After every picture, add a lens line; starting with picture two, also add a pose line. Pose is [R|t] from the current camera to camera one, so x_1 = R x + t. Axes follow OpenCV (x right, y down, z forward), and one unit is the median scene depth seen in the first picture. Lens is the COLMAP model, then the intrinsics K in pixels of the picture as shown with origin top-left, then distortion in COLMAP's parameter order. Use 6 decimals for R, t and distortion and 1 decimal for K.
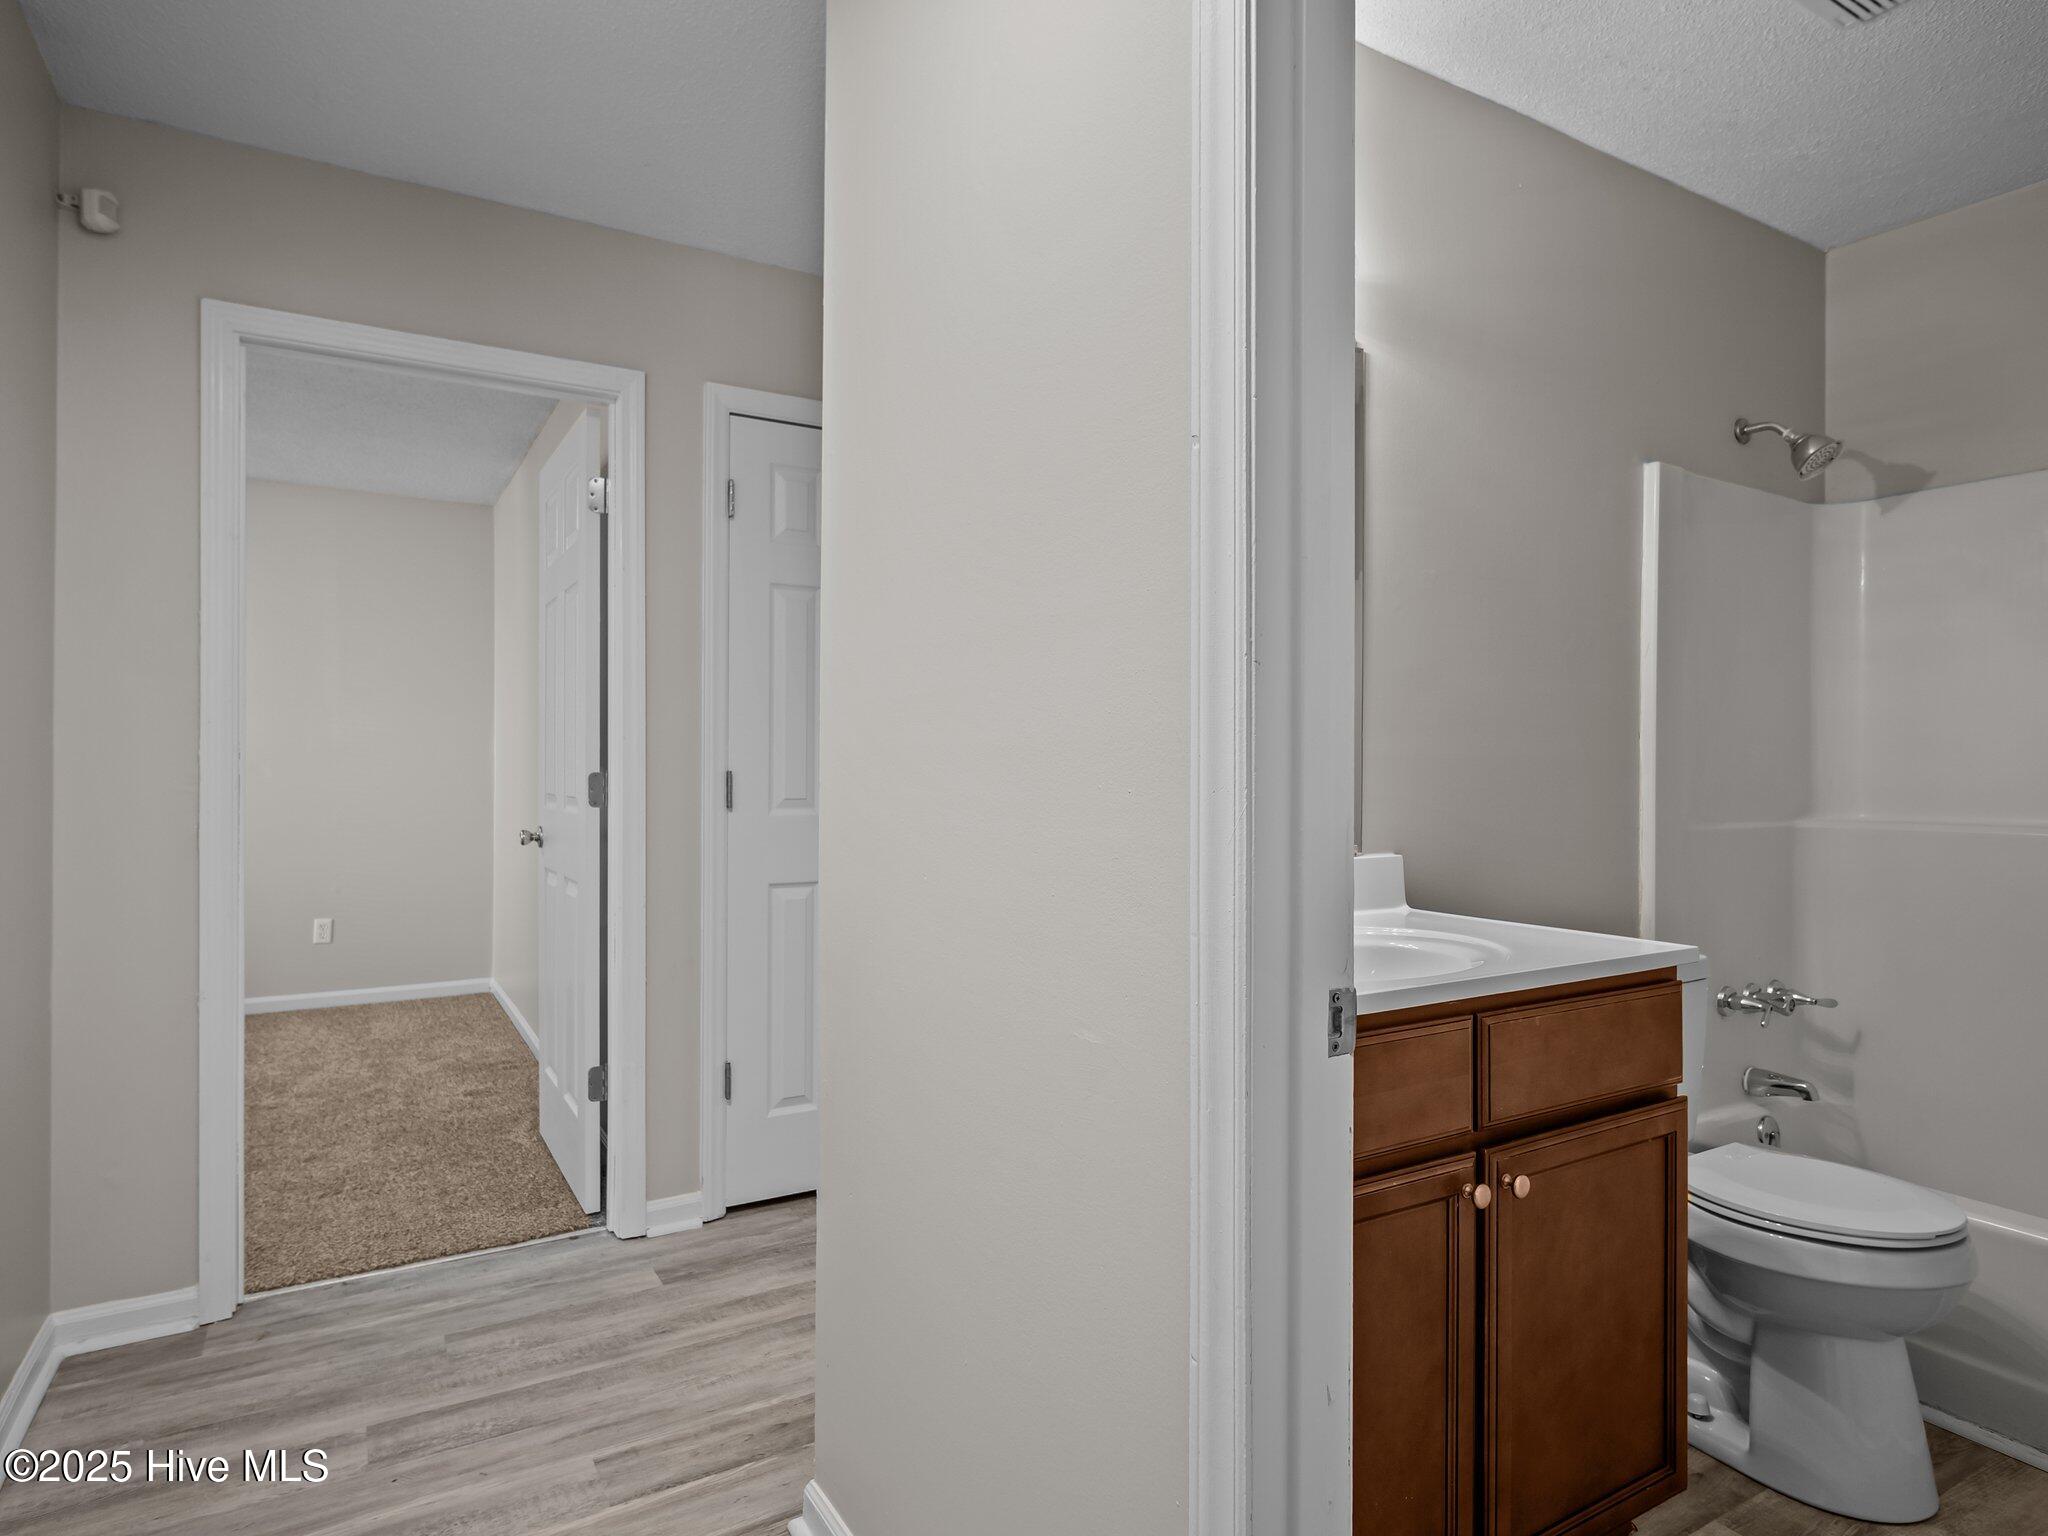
lens RADIAL K [[1155.2, 0, 1015.8], [0, 1155.2, 760.9], [0, 0, 1]] dist [-0.001821, -0.007187]
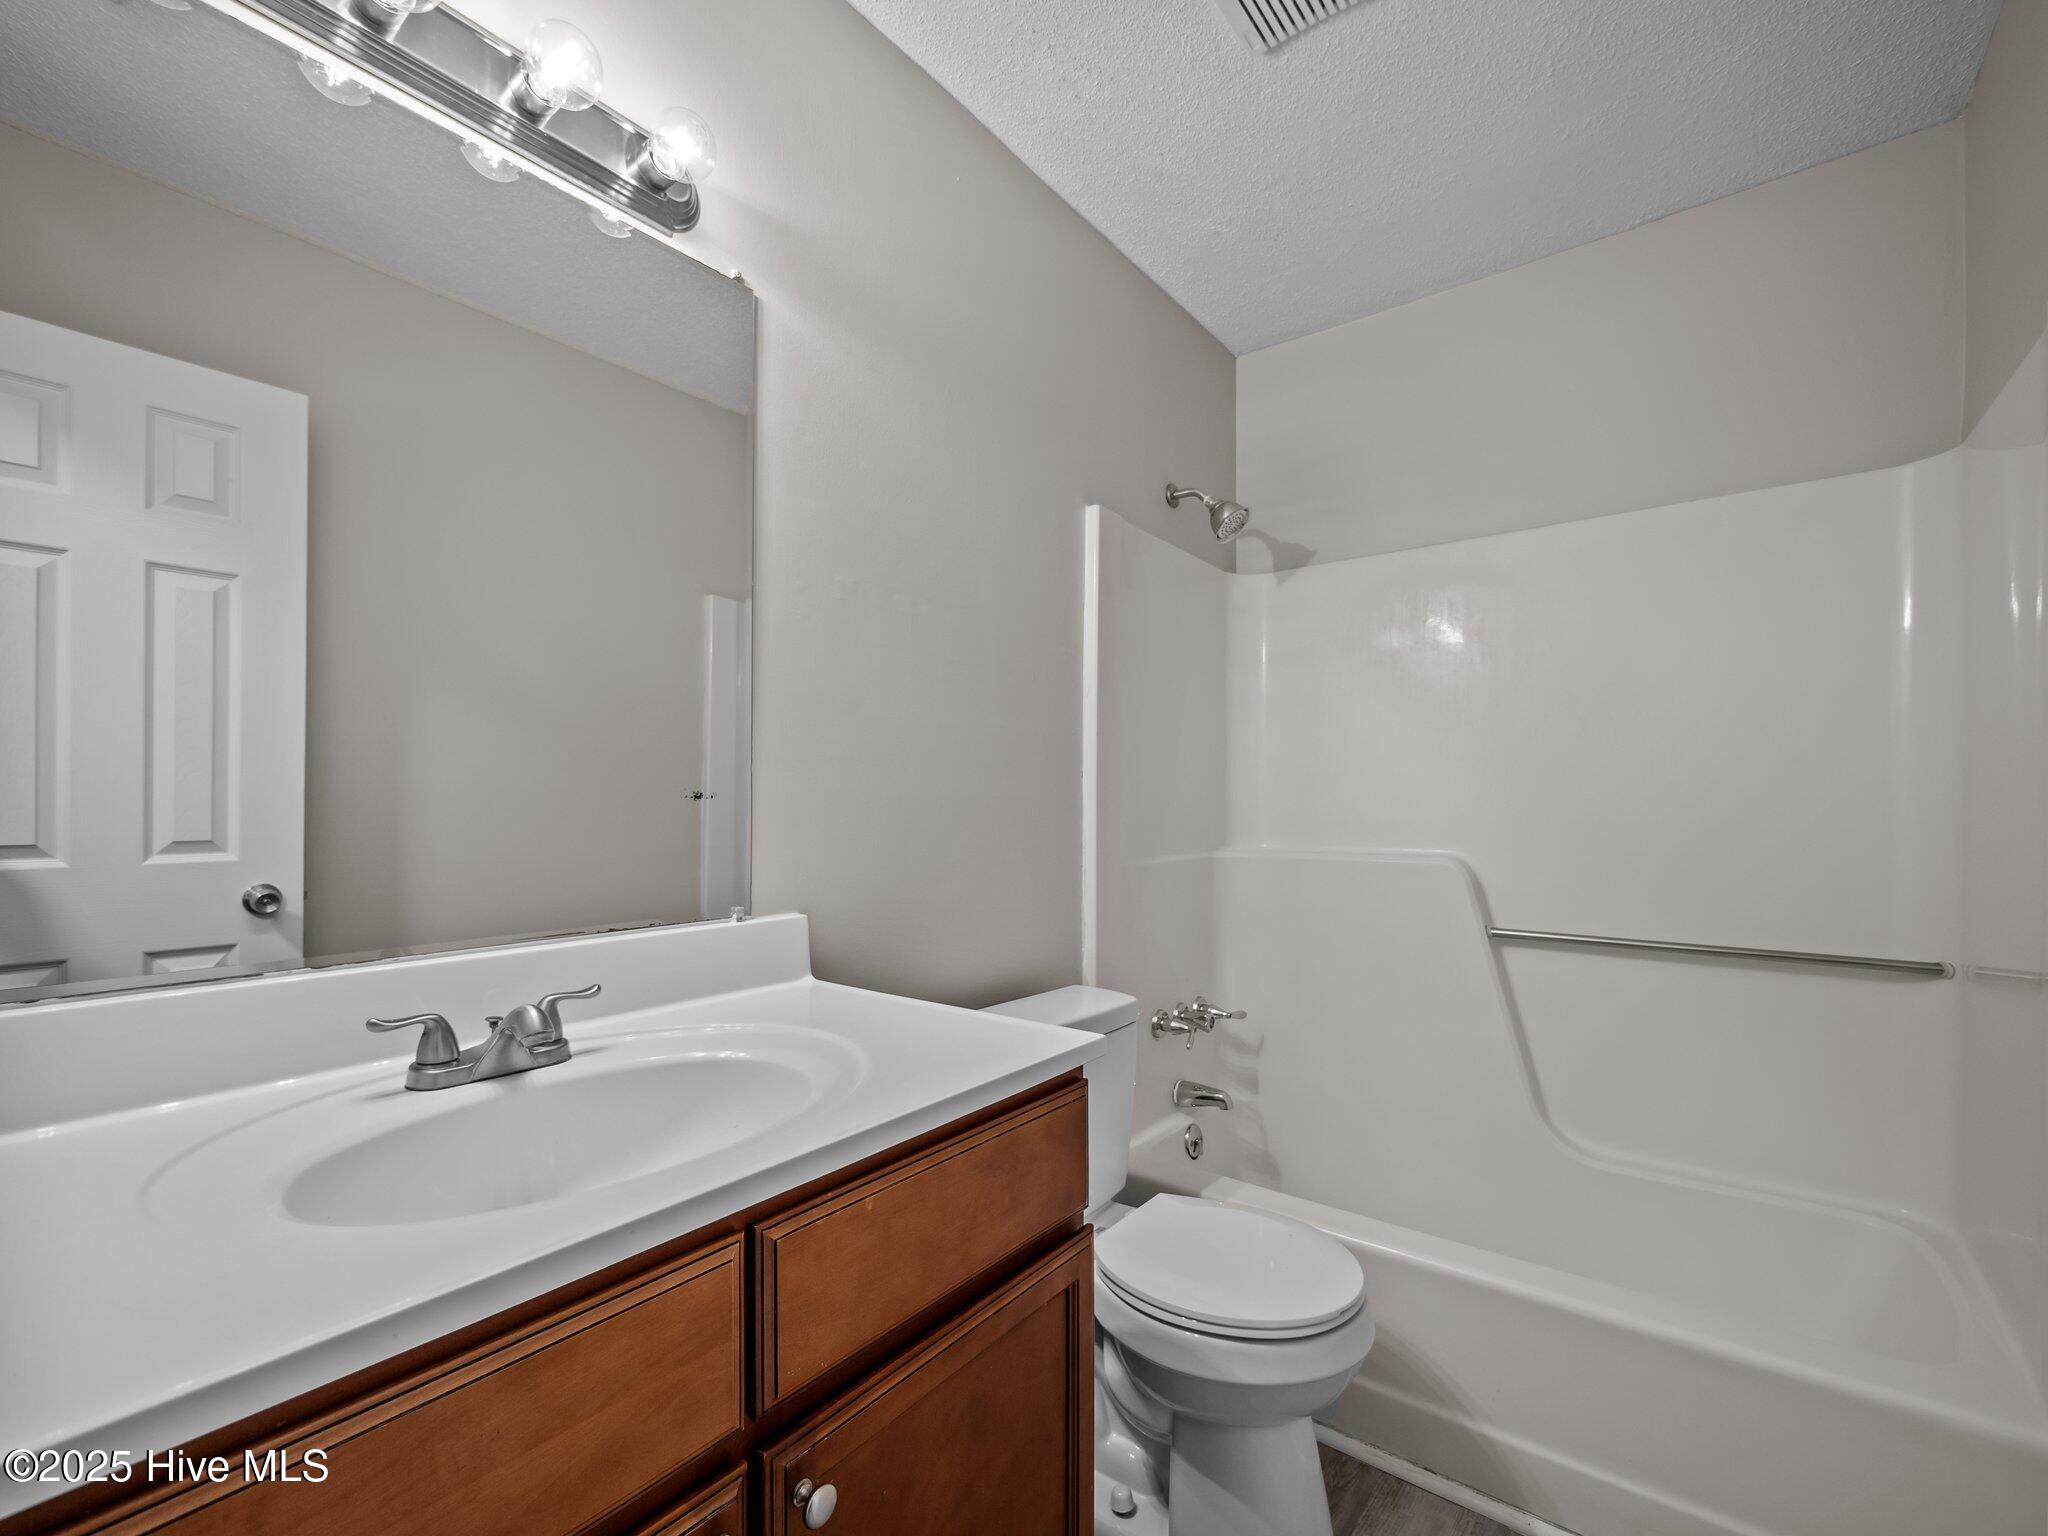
lens RADIAL K [[859.1, 0, 1026.8], [0, 859.1, 797.2], [0, 0, 1]] dist [-0.034965, 0.000030]
pose [[0.930693, -0.003759, 0.365782, 0.216125], [0.002669, 0.999990, 0.003484, -0.003981], [-0.365792, -0.002266, 0.930694, 0.312134]]
